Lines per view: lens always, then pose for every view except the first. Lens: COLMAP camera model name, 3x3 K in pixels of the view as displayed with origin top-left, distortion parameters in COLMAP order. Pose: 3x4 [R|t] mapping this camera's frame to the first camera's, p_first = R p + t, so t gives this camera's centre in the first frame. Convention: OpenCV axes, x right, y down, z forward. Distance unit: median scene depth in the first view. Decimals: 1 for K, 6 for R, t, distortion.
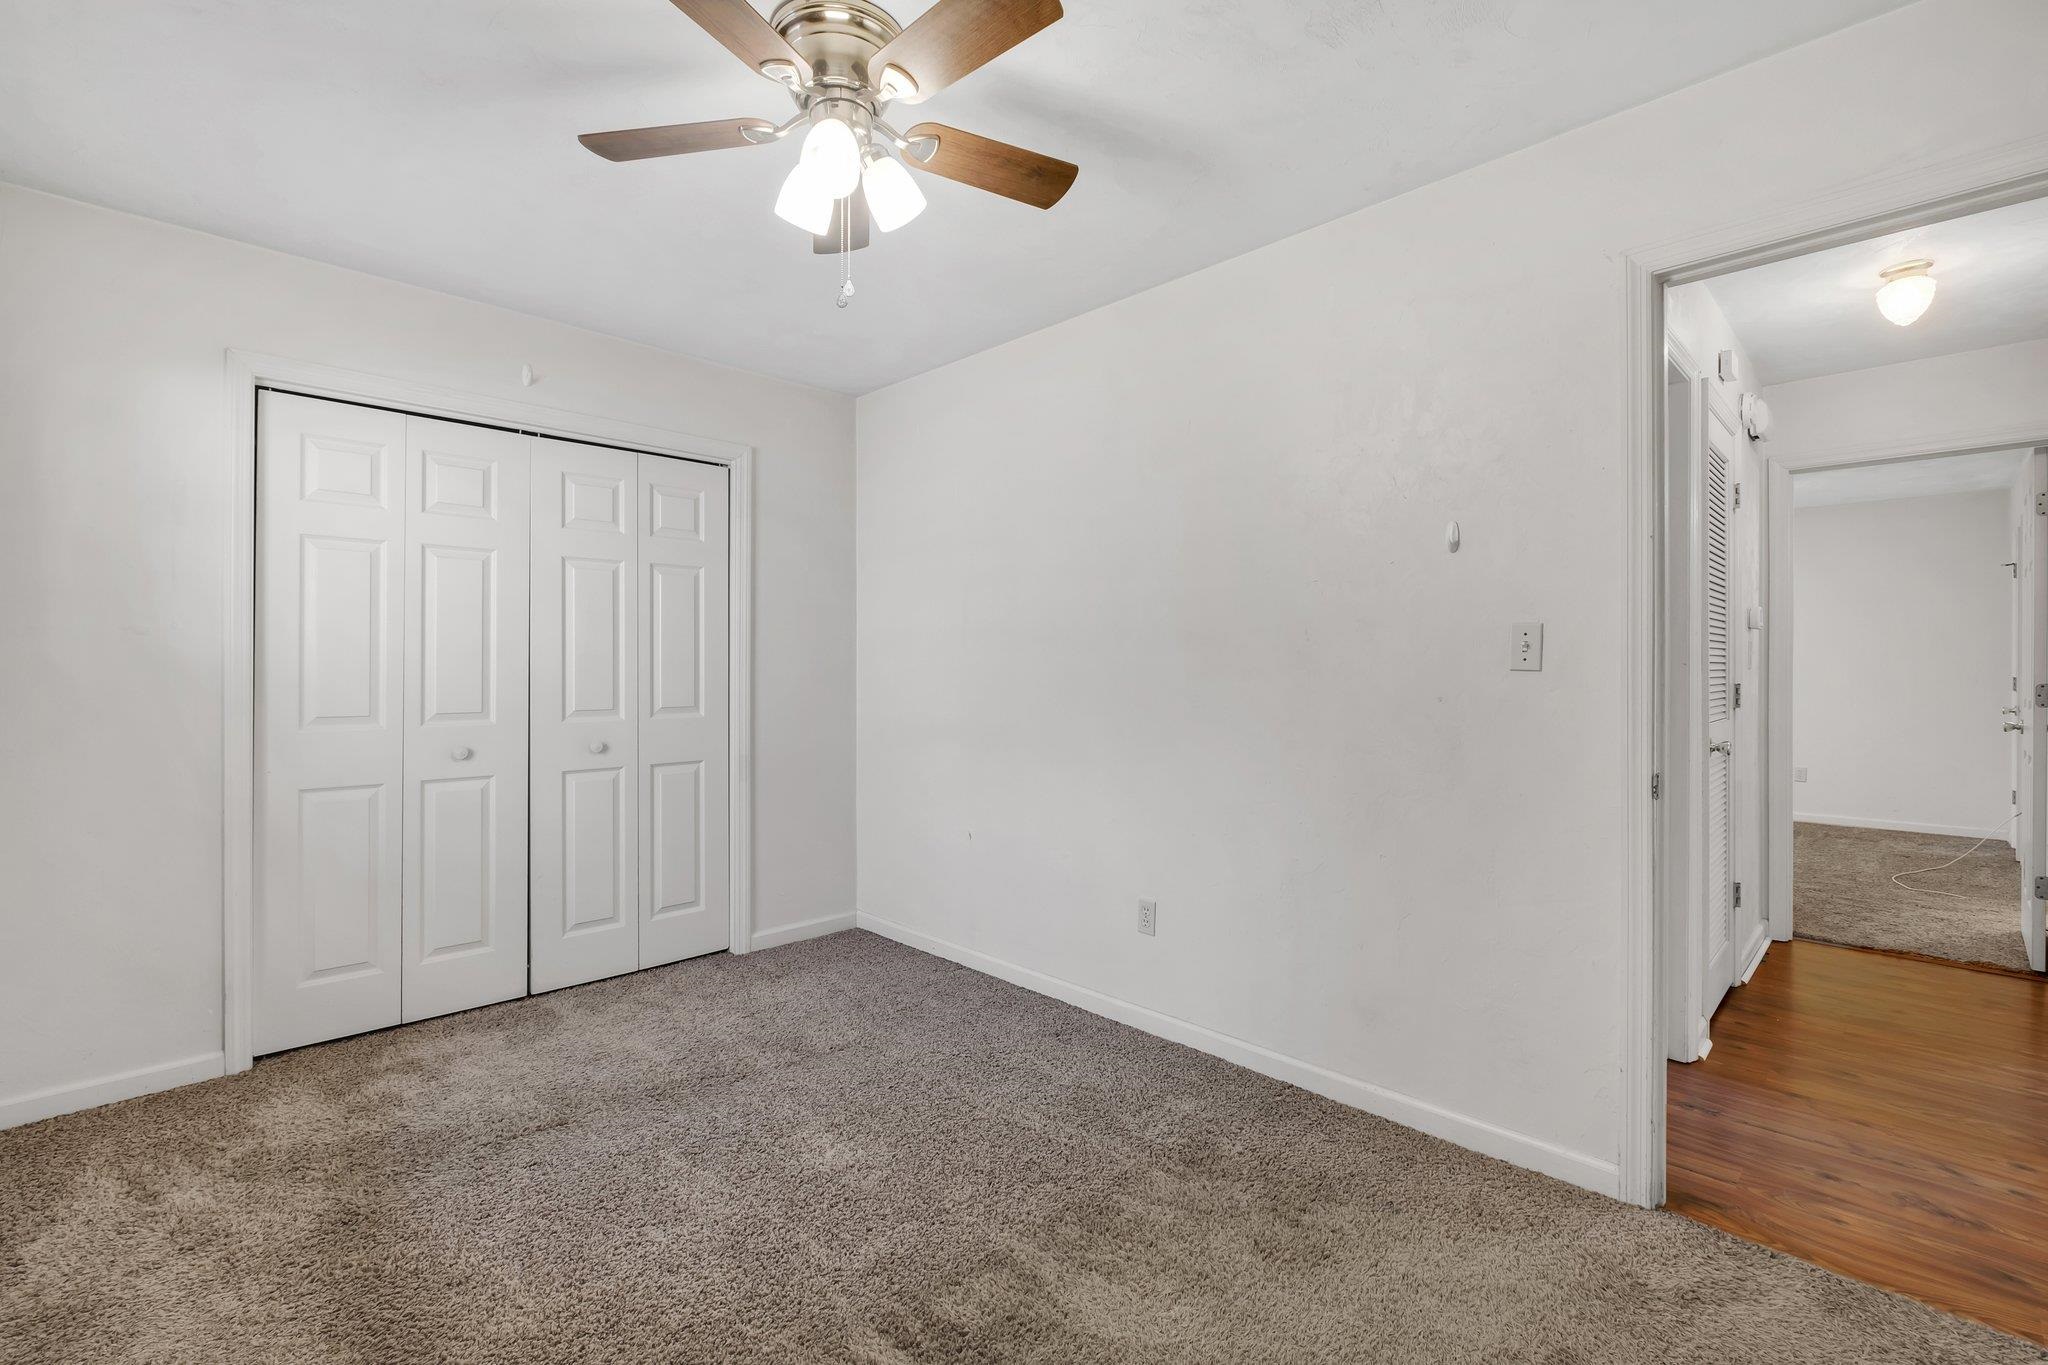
lens RADIAL K [[910.4, 0, 1024.5], [0, 910.4, 670.3], [0, 0, 1]] dist [-0.001935, -0.000123]
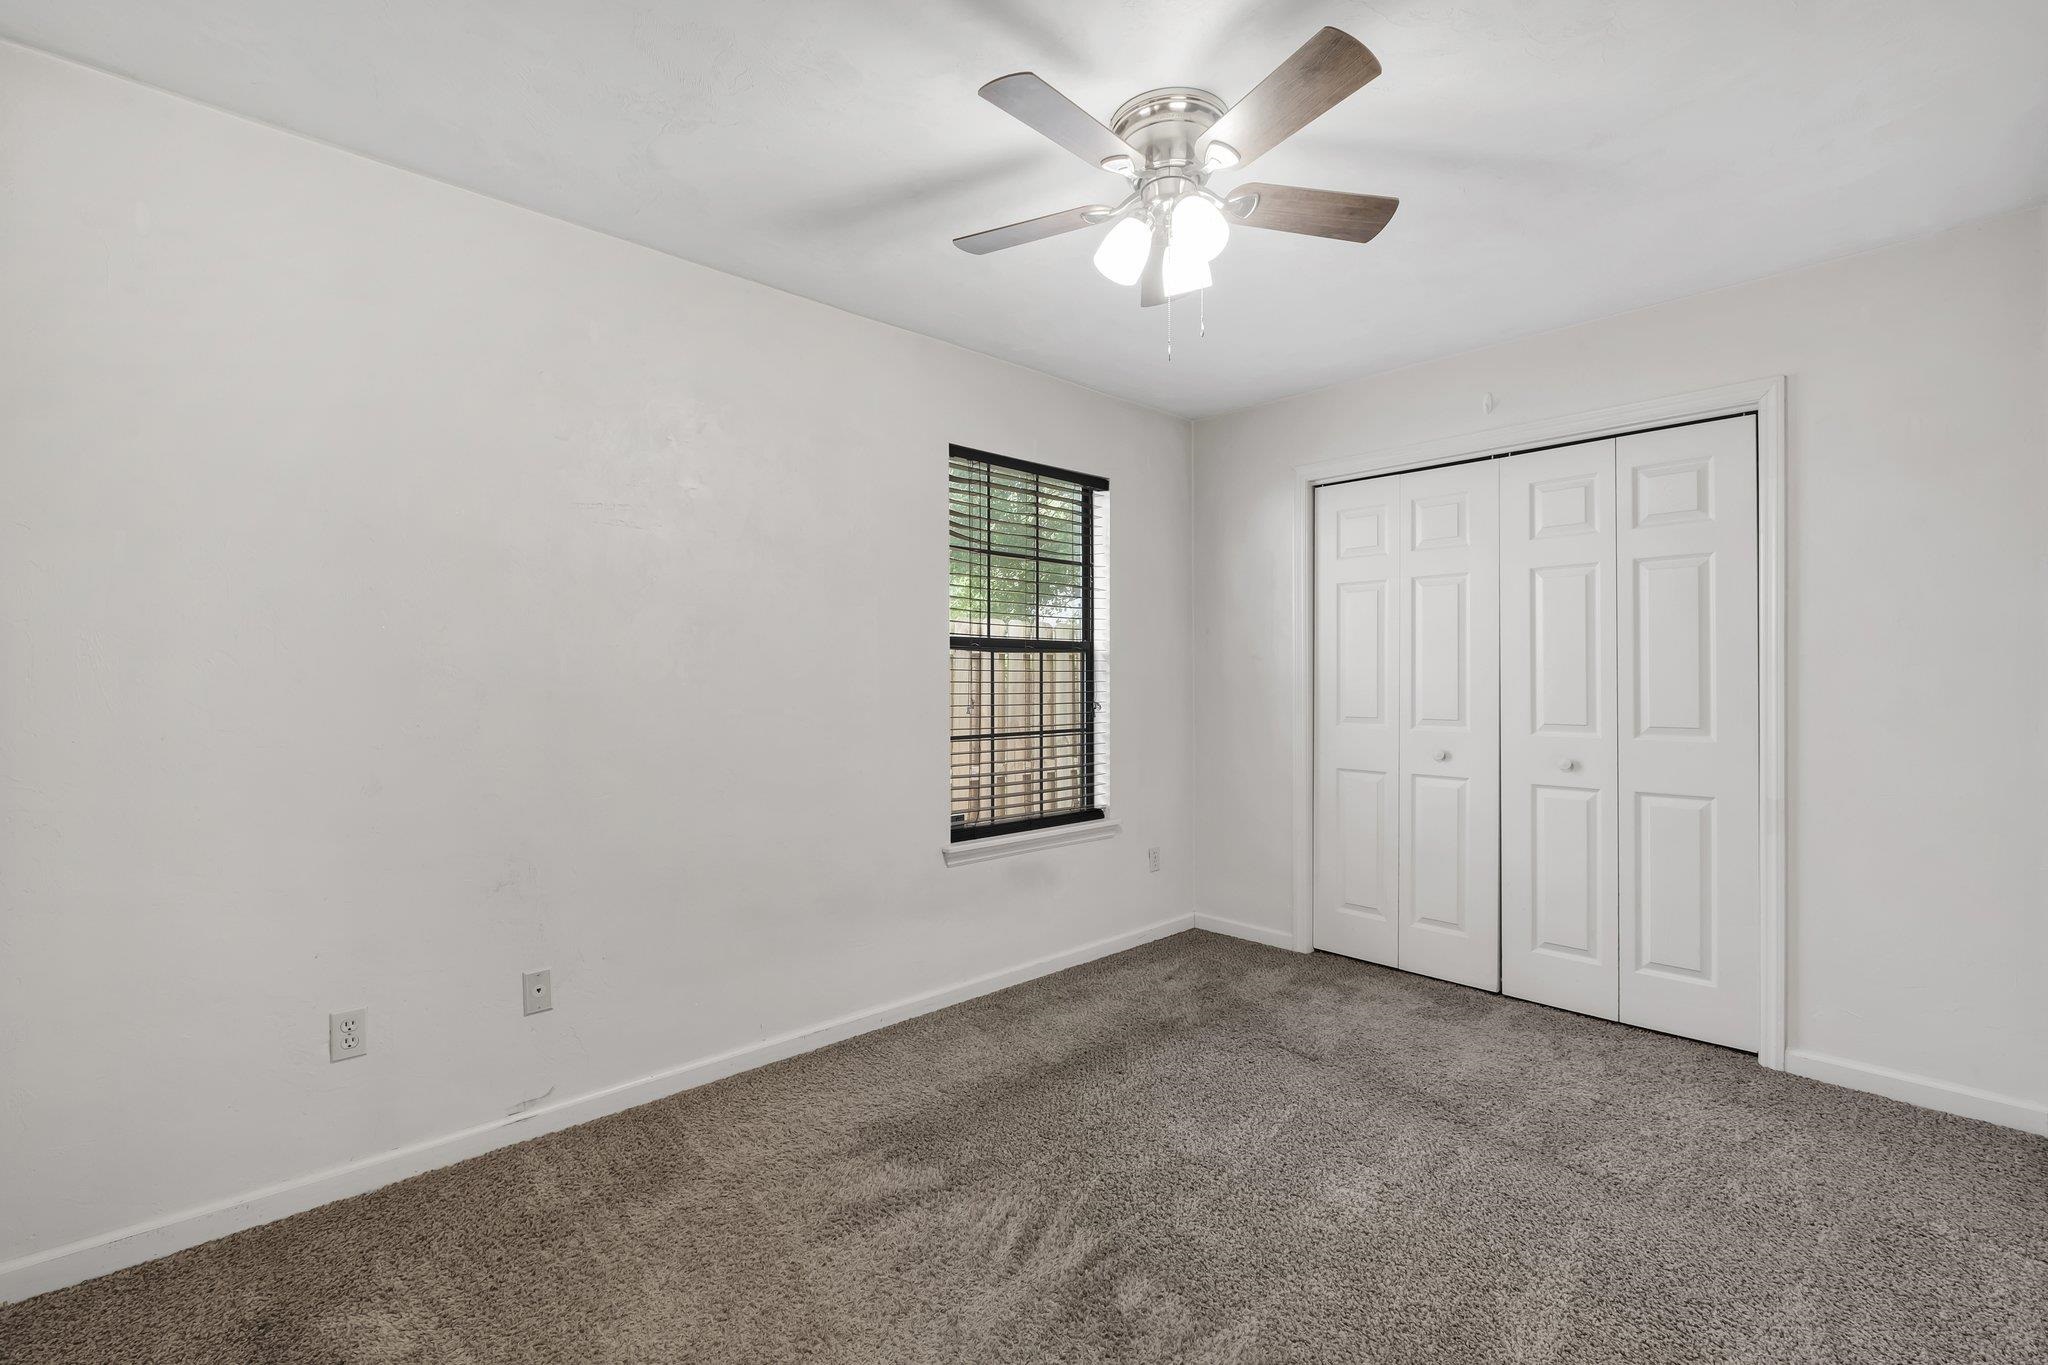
lens RADIAL K [[857.2, 0, 968.5], [0, 857.2, 685.1], [0, 0, 1]] dist [-0.001221, -0.000031]
pose [[-0.041572, 0.005456, -0.999121, 0.481123], [-0.004027, 0.999976, 0.005628, -0.000249], [0.999127, 0.004258, -0.041549, 0.445582]]
